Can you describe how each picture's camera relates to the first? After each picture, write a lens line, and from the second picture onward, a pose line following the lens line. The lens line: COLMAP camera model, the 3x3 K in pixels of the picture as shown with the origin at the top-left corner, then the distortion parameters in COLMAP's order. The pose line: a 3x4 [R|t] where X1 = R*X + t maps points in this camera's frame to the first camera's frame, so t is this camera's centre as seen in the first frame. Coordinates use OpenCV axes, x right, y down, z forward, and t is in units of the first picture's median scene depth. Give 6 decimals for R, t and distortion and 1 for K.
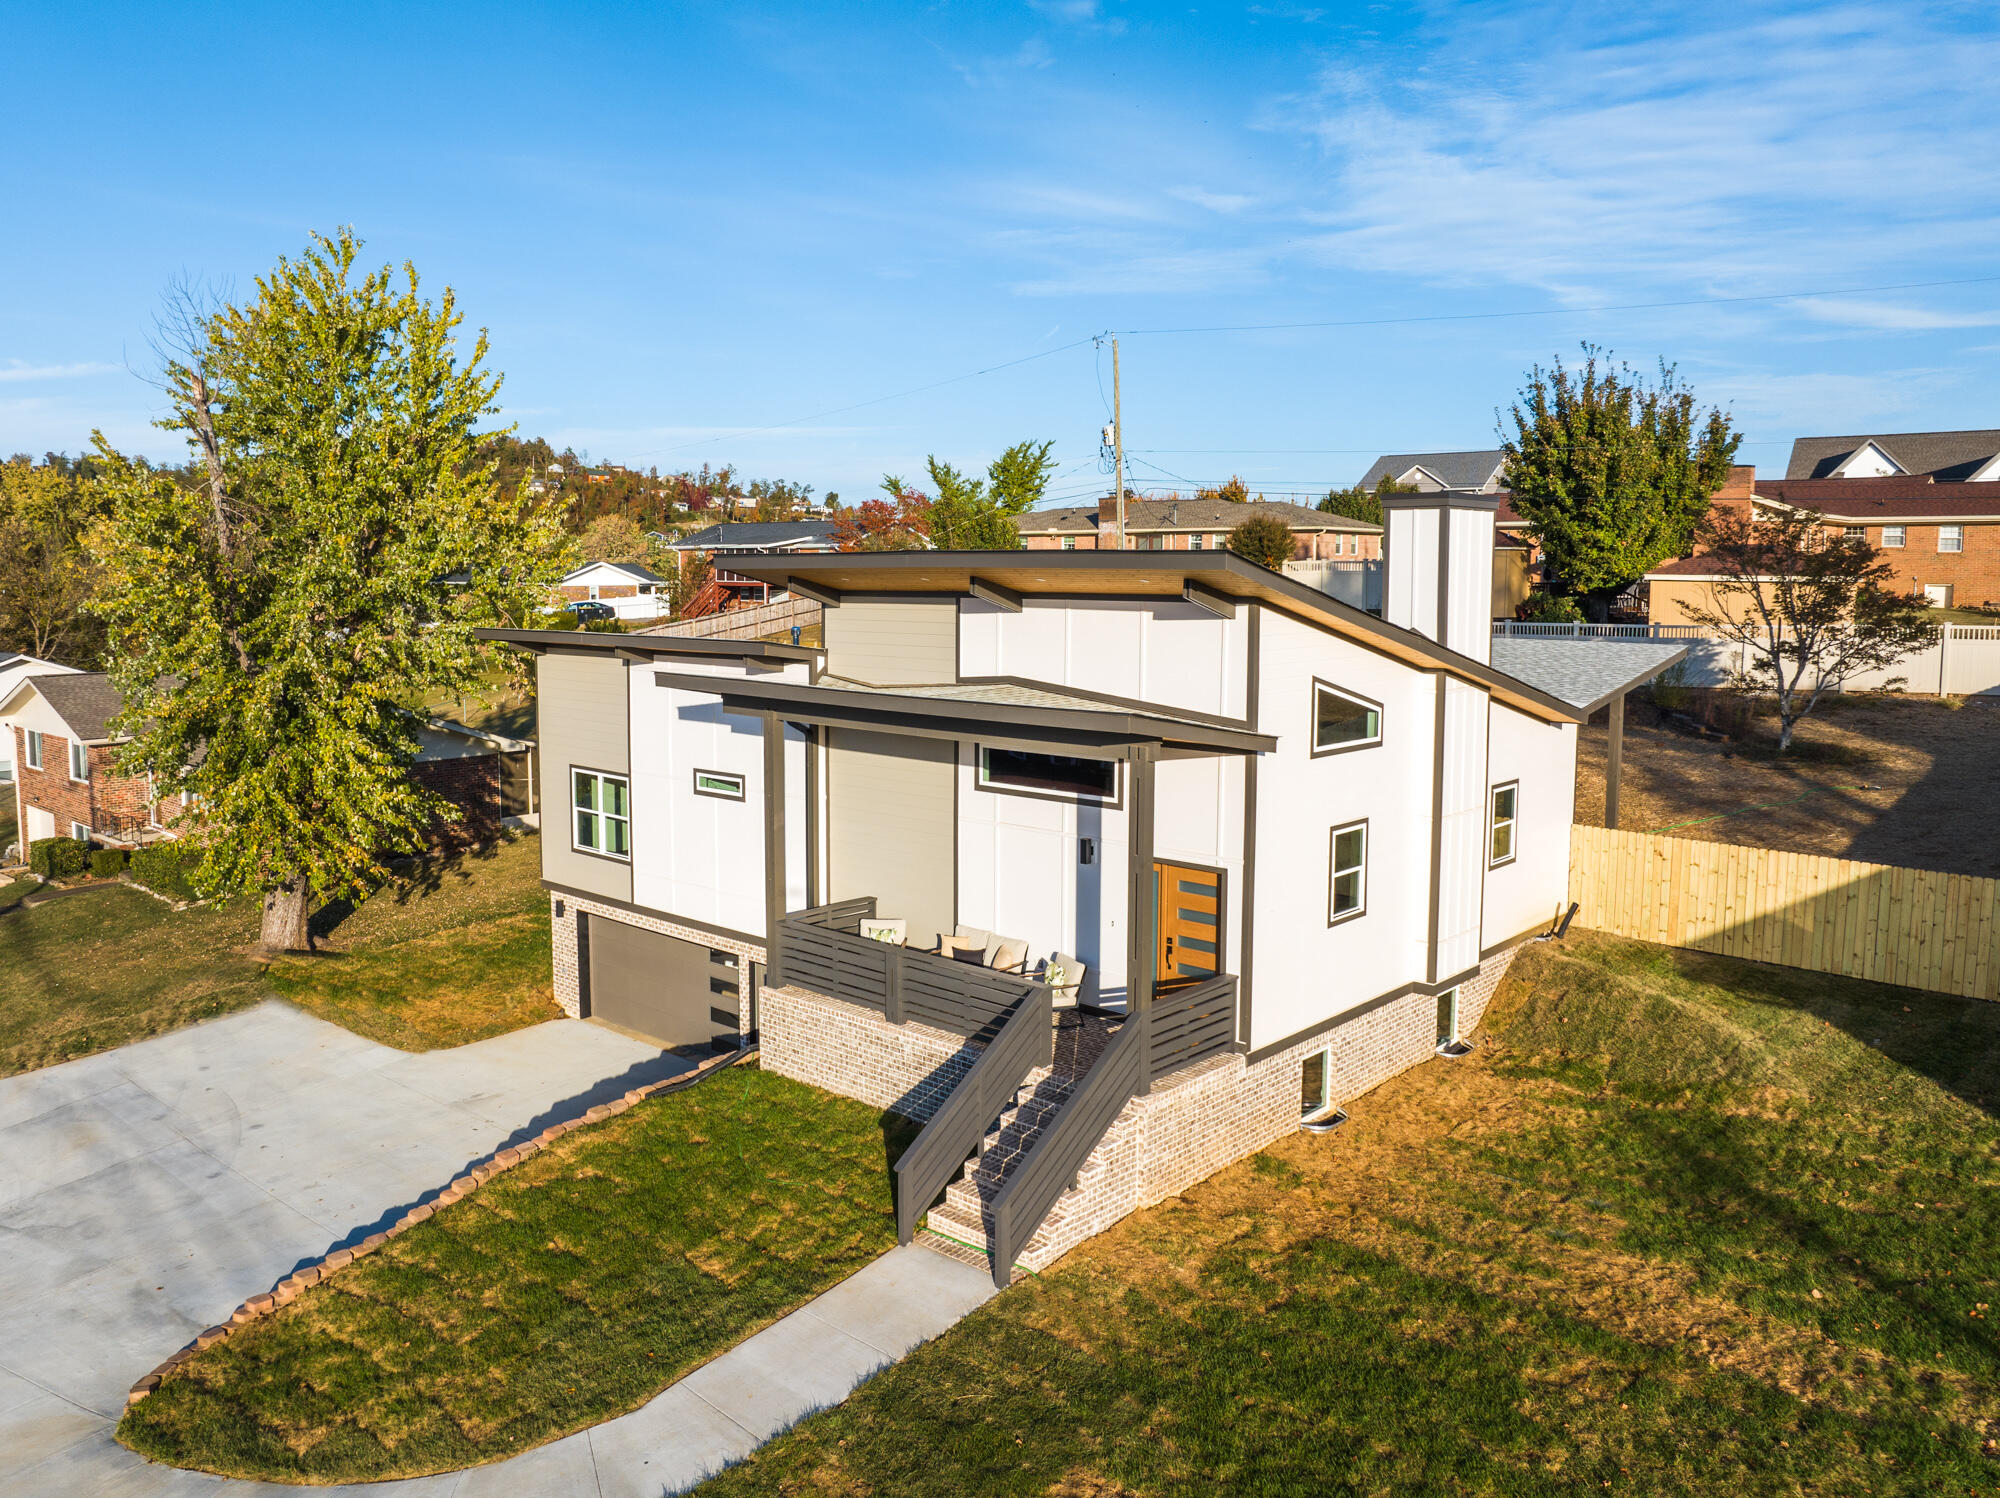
lens RADIAL K [[1505.6, 0, 920.7], [0, 1505.6, 743.3], [0, 0, 1]] dist [-0.015350, -0.008344]
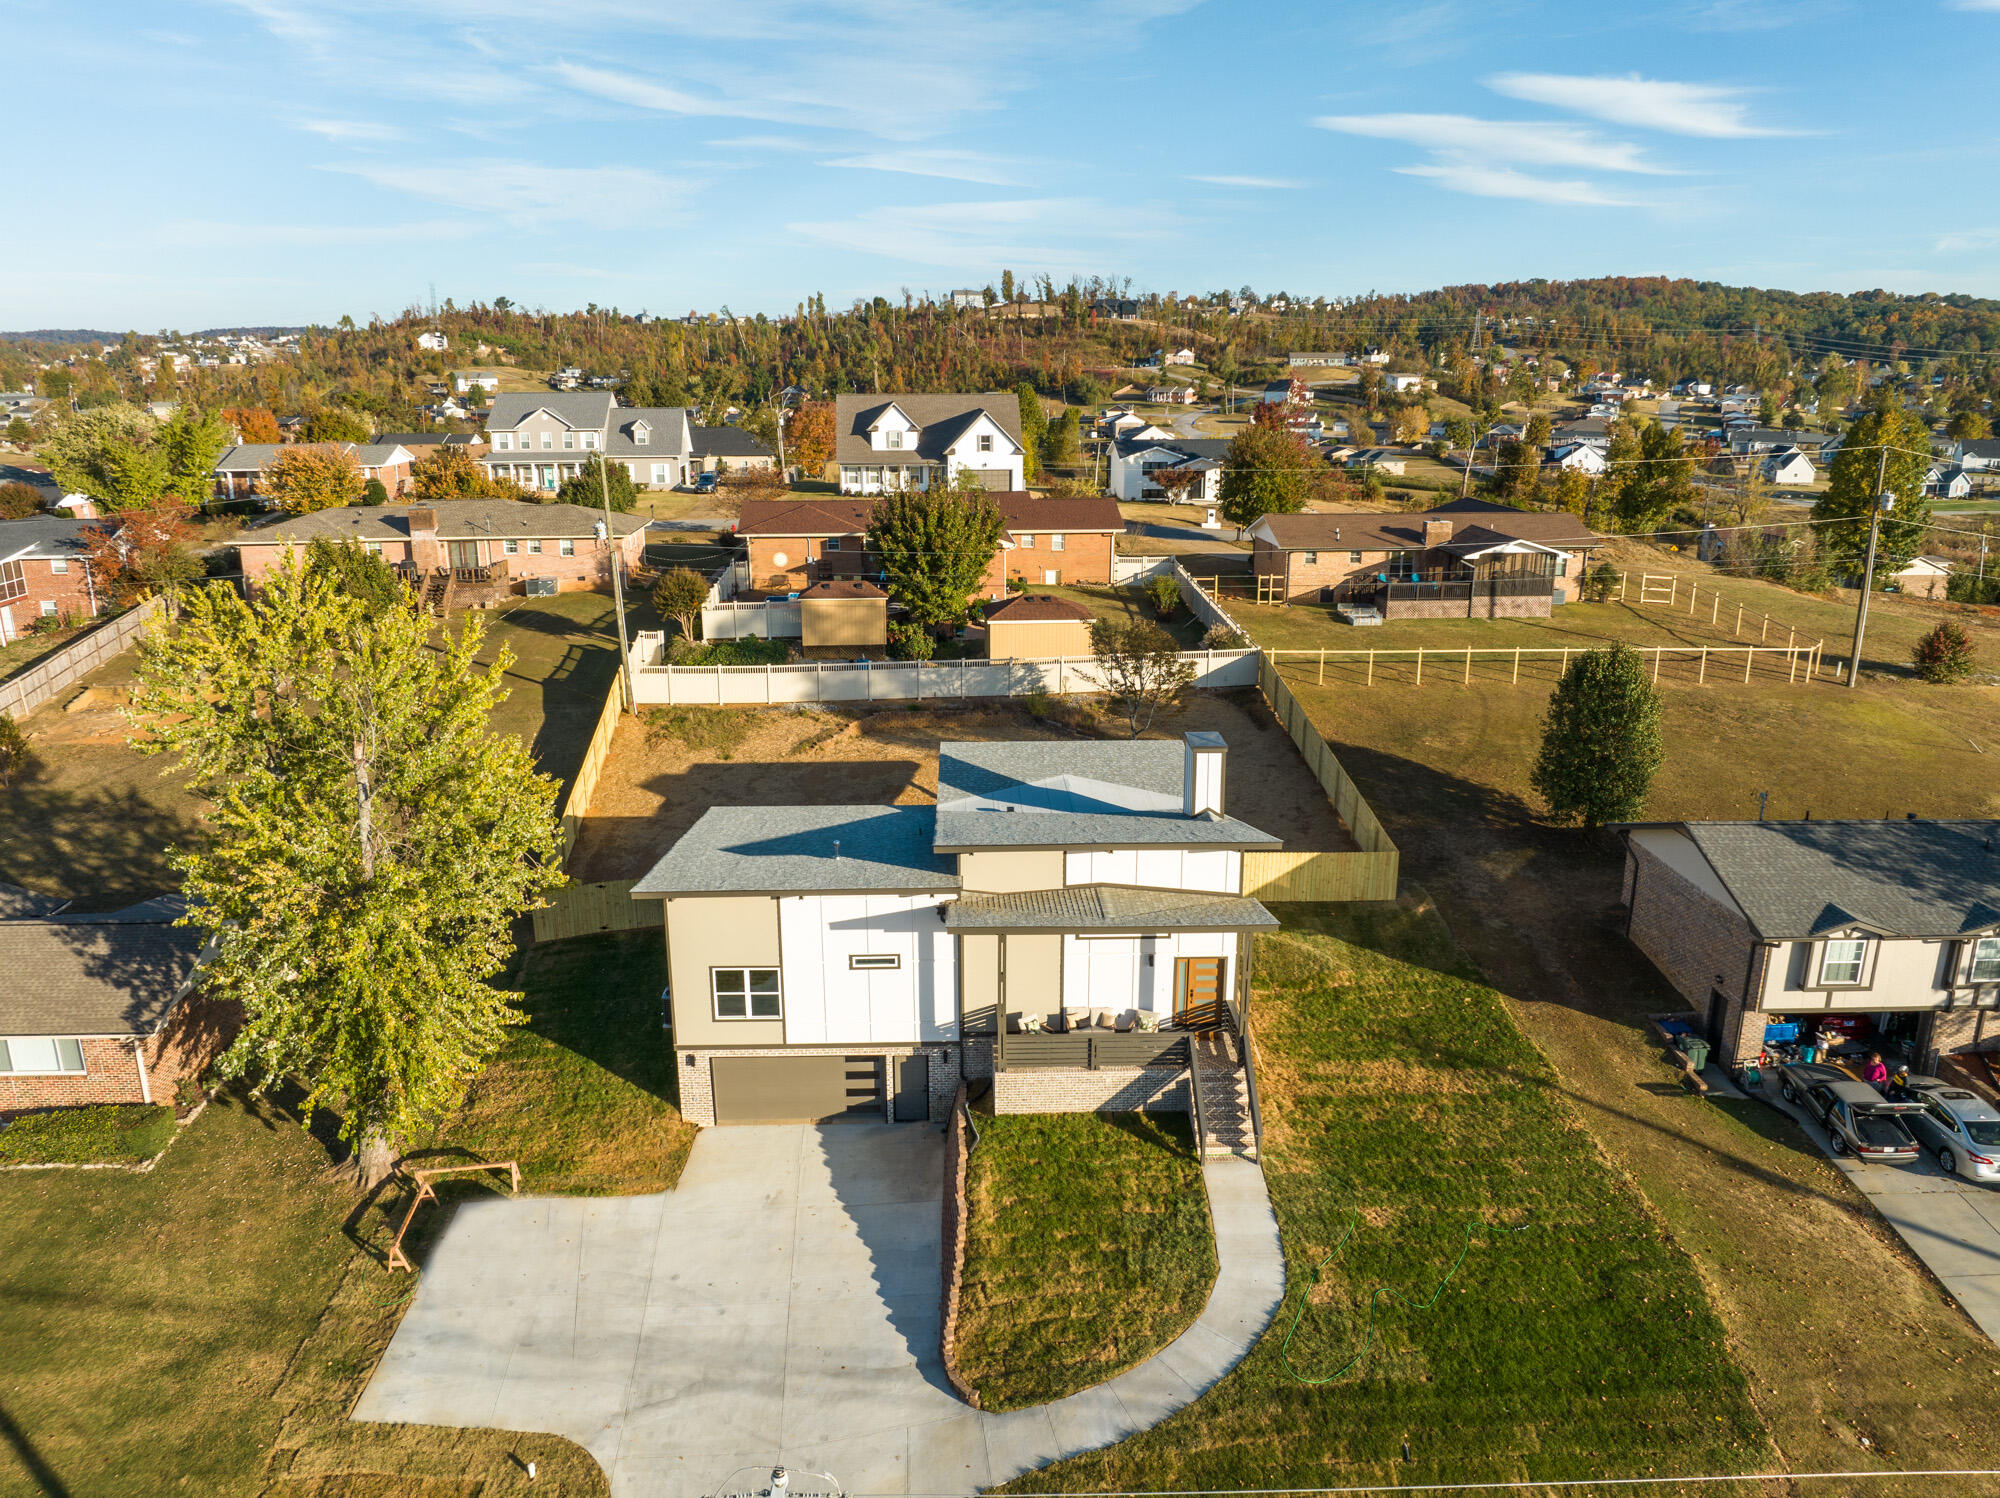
lens RADIAL K [[1418.1, 0, 1000.0], [0, 1418.1, 749.0], [0, 0, 1]] dist [-0.041814, -0.006593]
pose [[0.698044, -0.192851, 0.689596, -1.069357], [0.085668, 0.978624, 0.186963, -0.481384], [-0.710912, -0.071432, 0.699644, -0.158076]]
